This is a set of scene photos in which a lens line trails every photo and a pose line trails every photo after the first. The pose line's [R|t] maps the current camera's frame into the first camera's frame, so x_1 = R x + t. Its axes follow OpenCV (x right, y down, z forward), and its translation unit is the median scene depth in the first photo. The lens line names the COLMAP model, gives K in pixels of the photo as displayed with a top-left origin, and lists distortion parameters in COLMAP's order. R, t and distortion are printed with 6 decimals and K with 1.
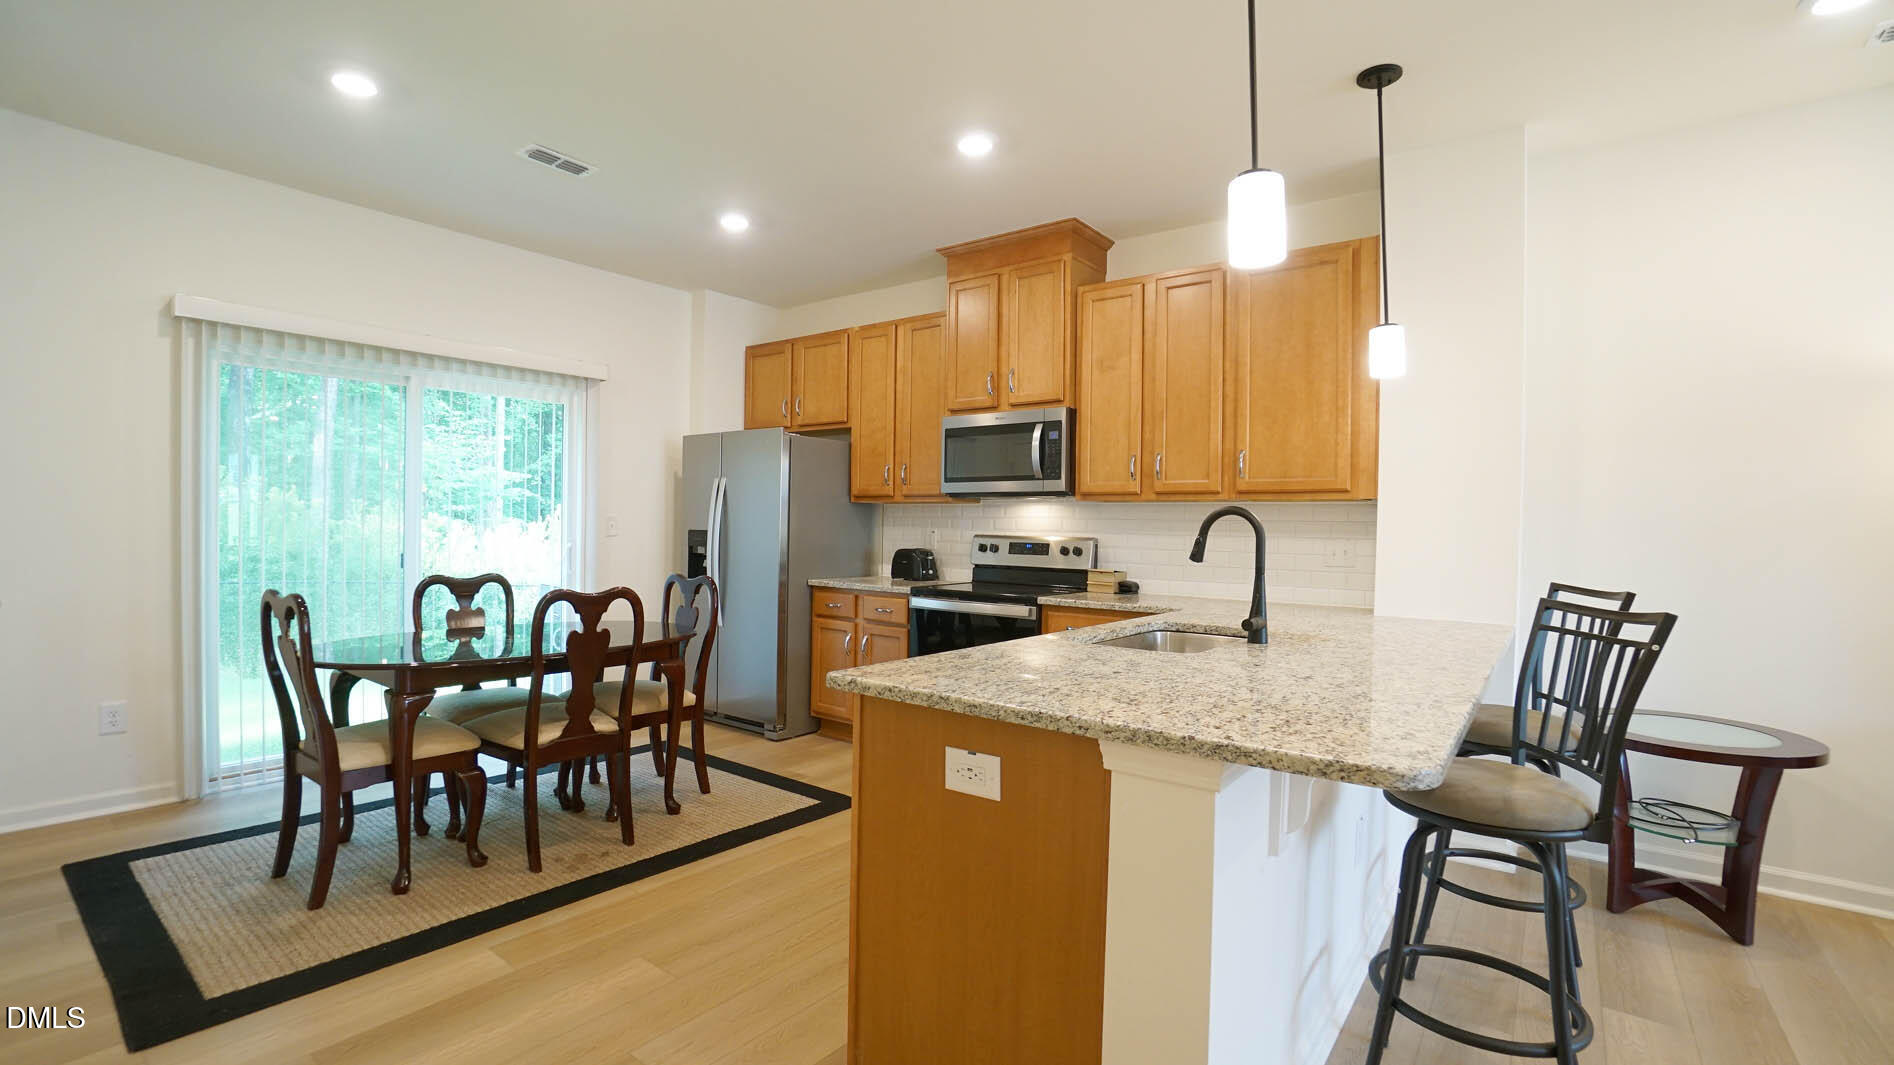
lens RADIAL K [[843.1, 0, 930.6], [0, 843.1, 537.8], [0, 0, 1]] dist [-0.066976, 0.024079]
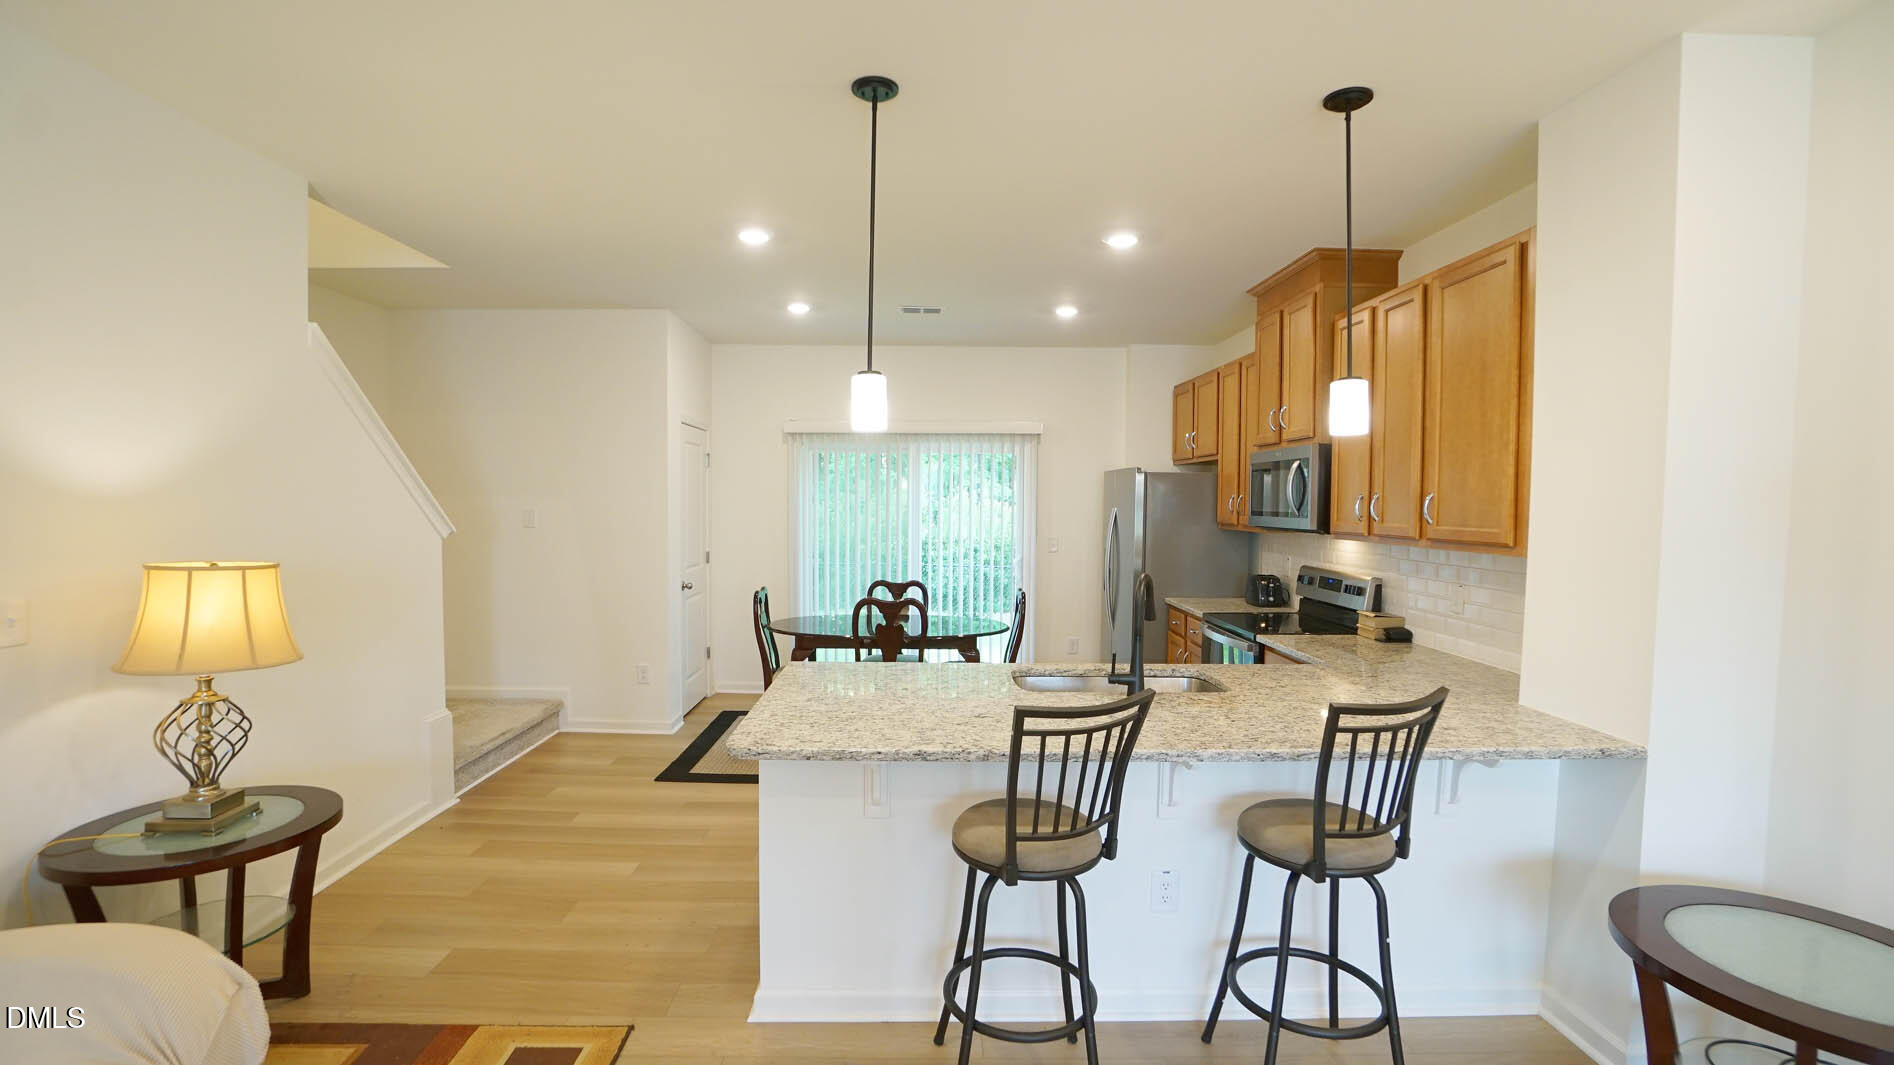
lens RADIAL K [[846.9, 0, 931.2], [0, 846.9, 545.6], [0, 0, 1]] dist [-0.055732, 0.023200]
pose [[0.620727, 0.029668, -0.783465, 0.627251], [-0.005947, 0.999433, 0.033134, -0.064792], [0.784004, -0.015908, 0.620552, 0.044187]]
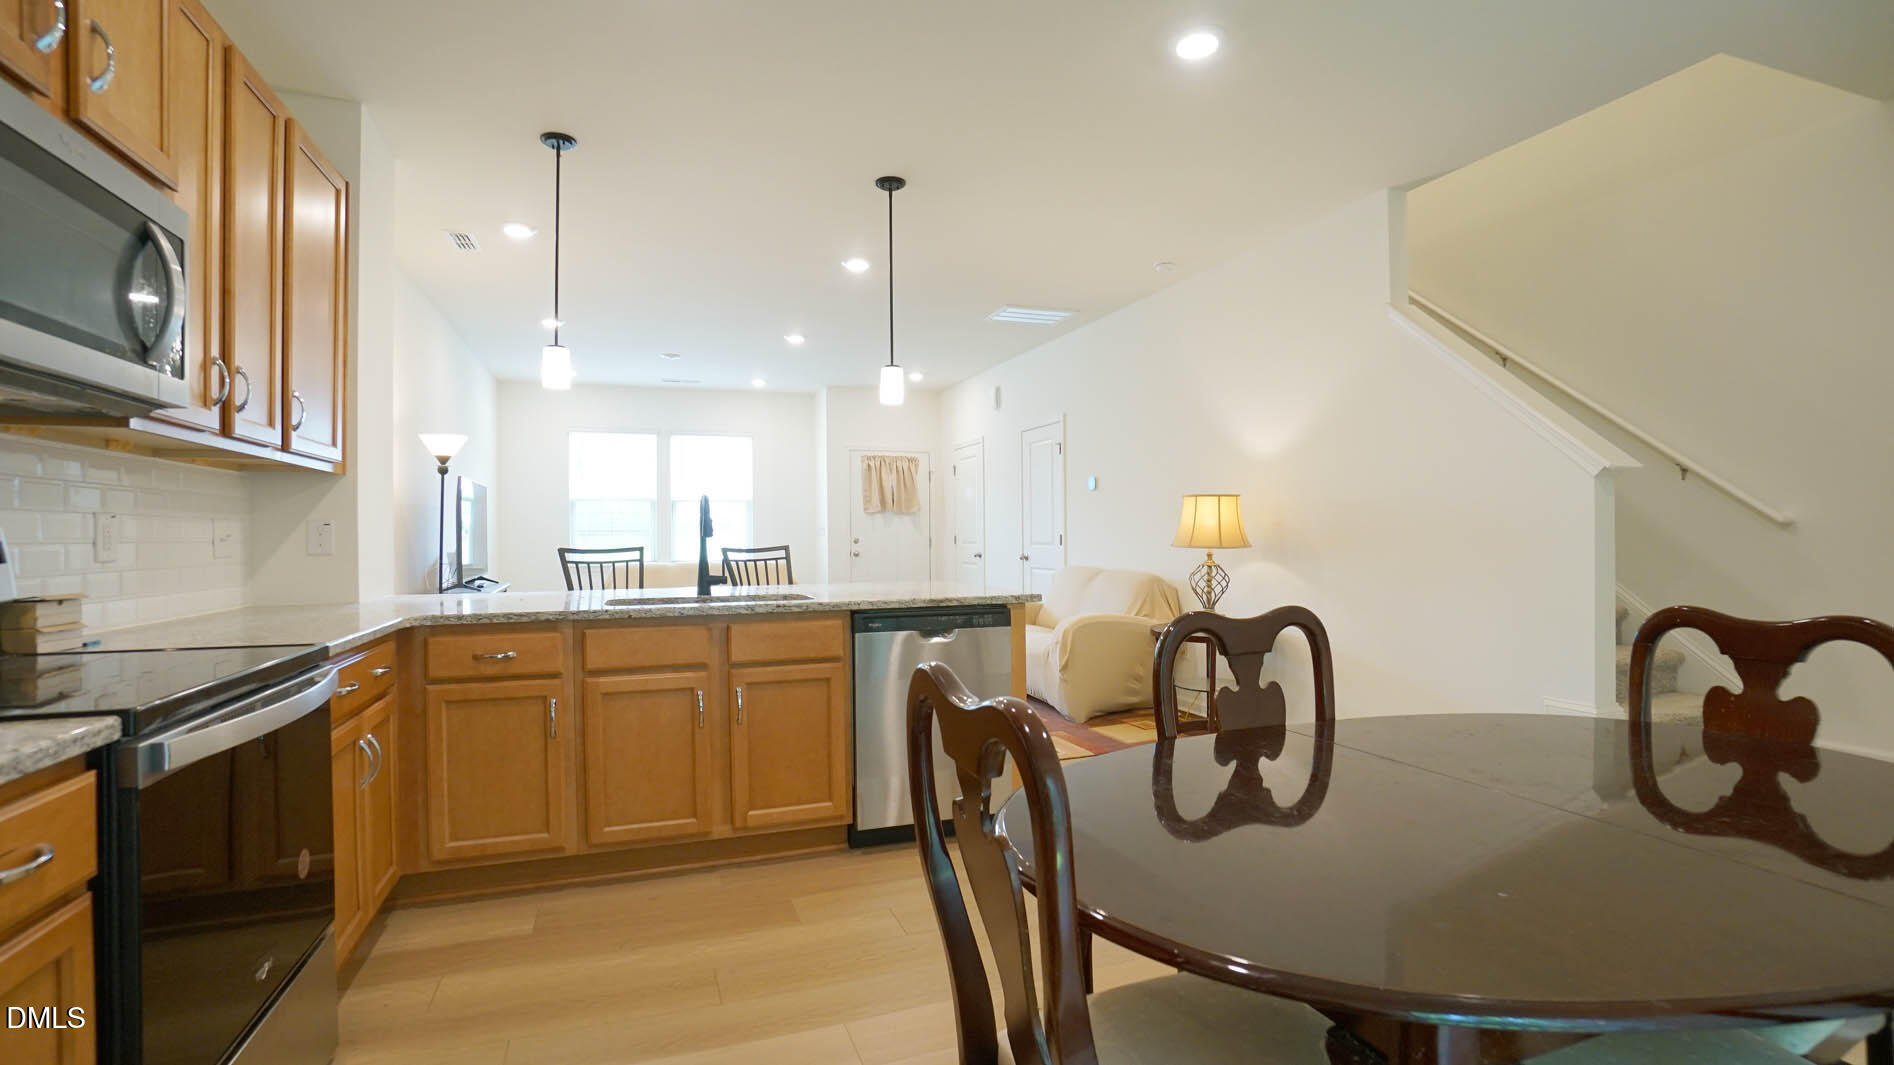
lens RADIAL K [[846.9, 0, 931.2], [0, 846.9, 545.6], [0, 0, 1]] dist [-0.055732, 0.023200]
pose [[-0.844524, -0.015893, 0.535282, -0.372308], [0.000781, 0.999522, 0.030909, 0.001540], [-0.535517, 0.026521, -0.844108, 1.113621]]
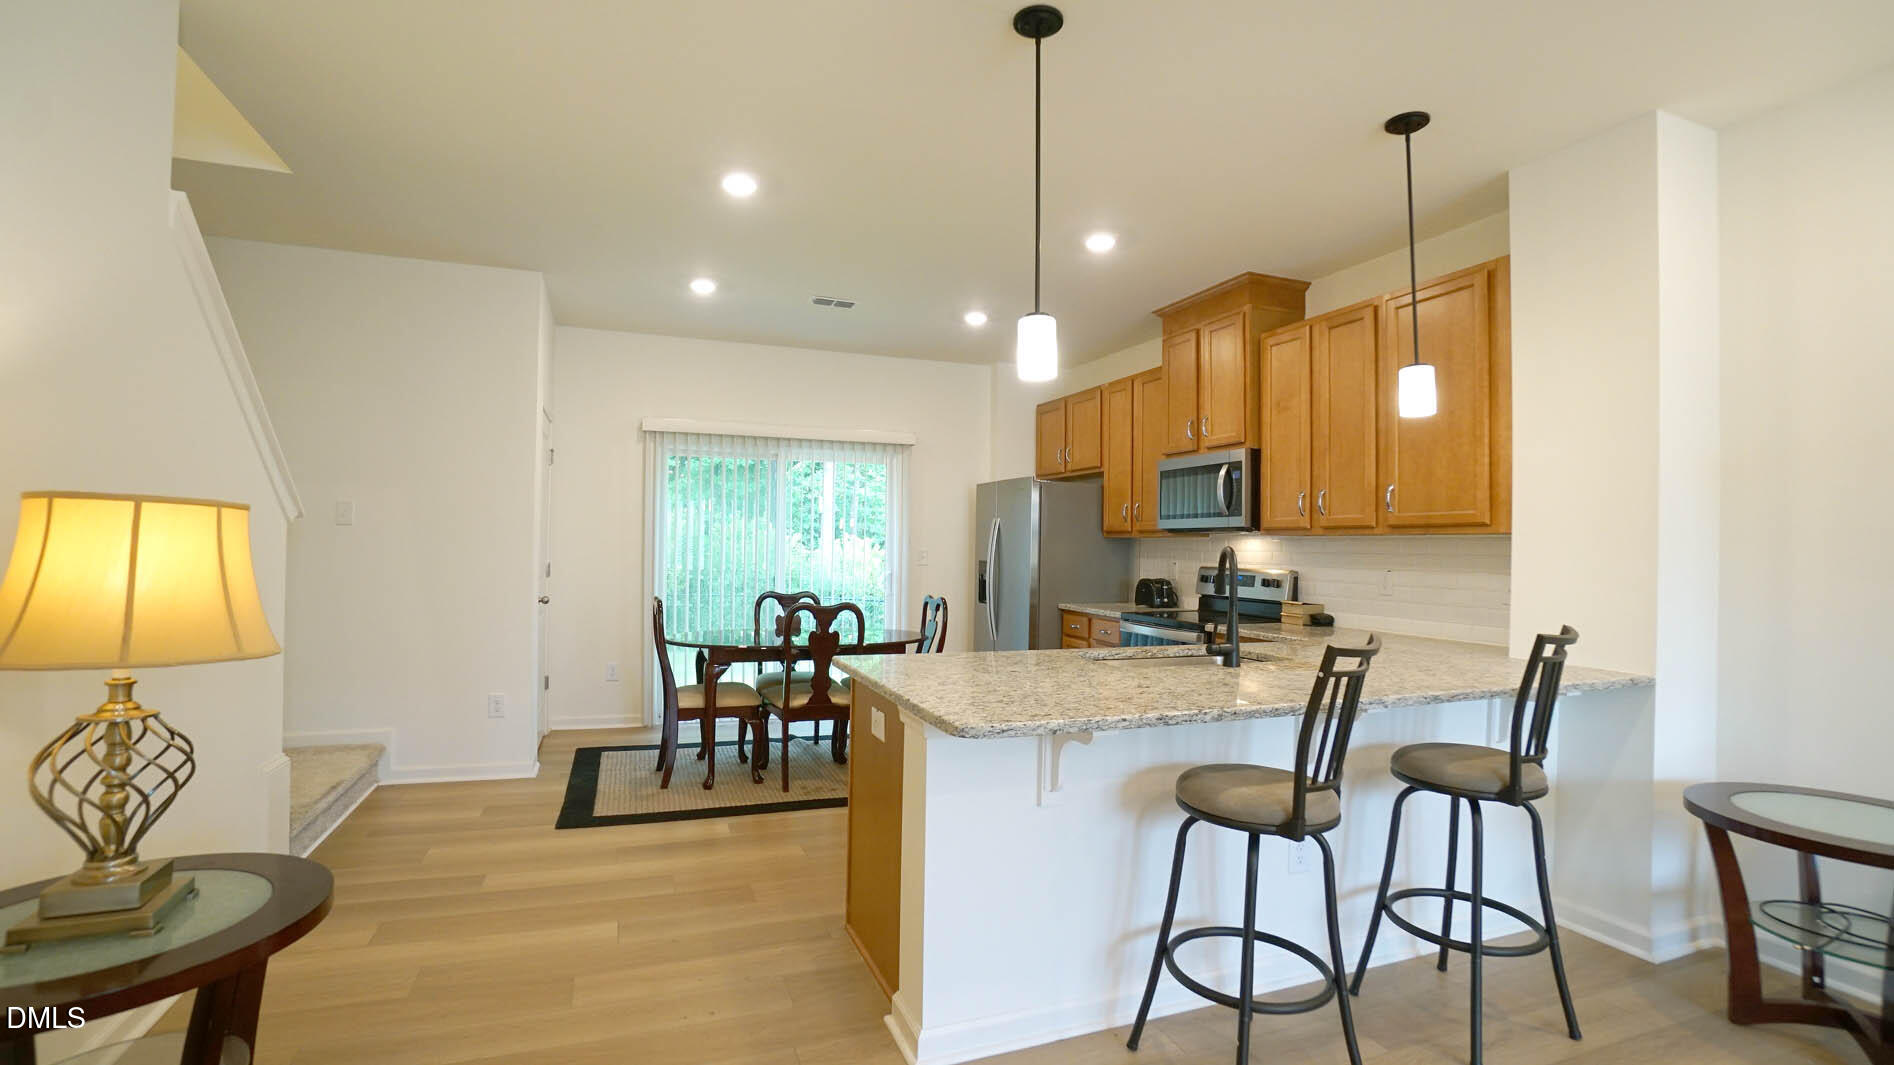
lens RADIAL K [[843.1, 0, 930.6], [0, 843.1, 537.8], [0, 0, 1]] dist [-0.066976, 0.024079]
pose [[0.850061, -0.009393, -0.526600, 0.364658], [-0.006837, 0.999560, -0.028865, -0.007855], [0.526639, 0.028137, 0.849623, -0.107145]]
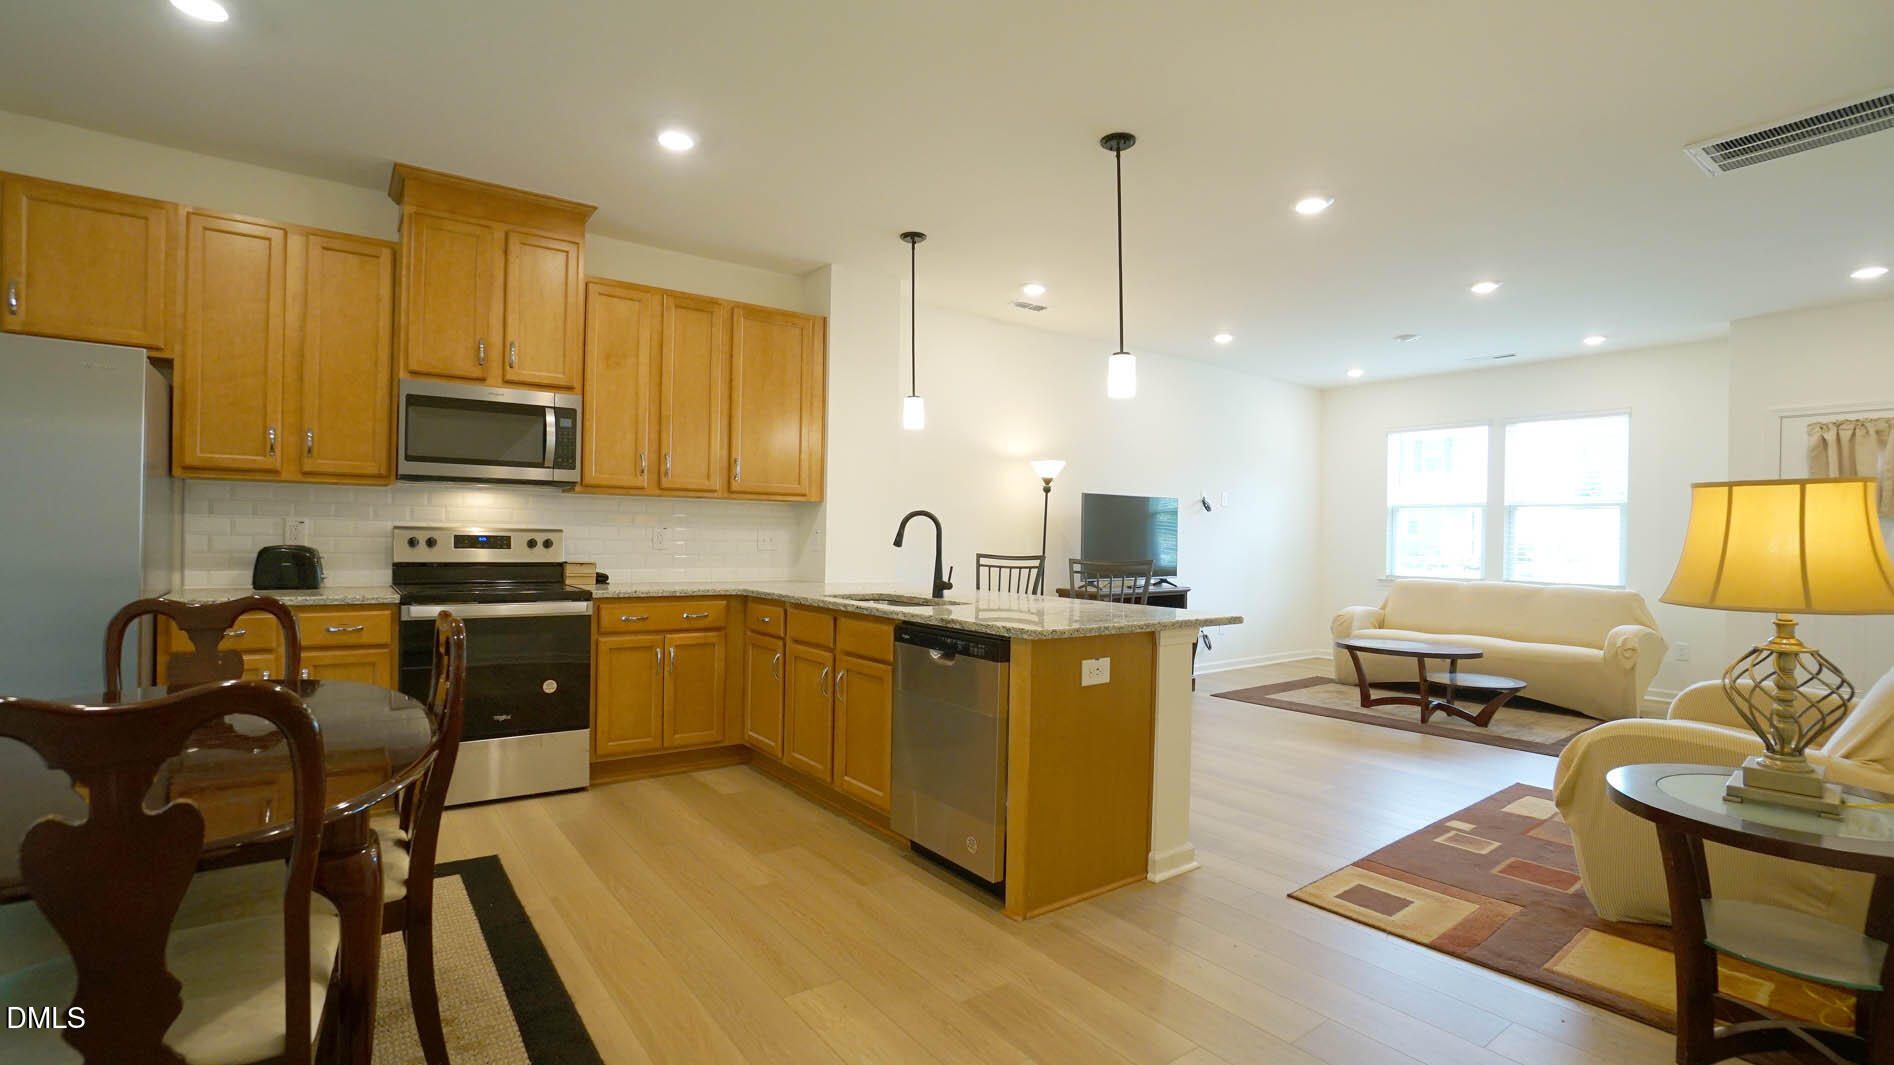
lens RADIAL K [[846.9, 0, 931.2], [0, 846.9, 545.6], [0, 0, 1]] dist [-0.055732, 0.023200]
pose [[0.276674, -0.024213, 0.960659, -0.640240], [-0.000793, 0.999676, 0.025425, -0.006490], [-0.960964, -0.007796, 0.276565, 0.324058]]
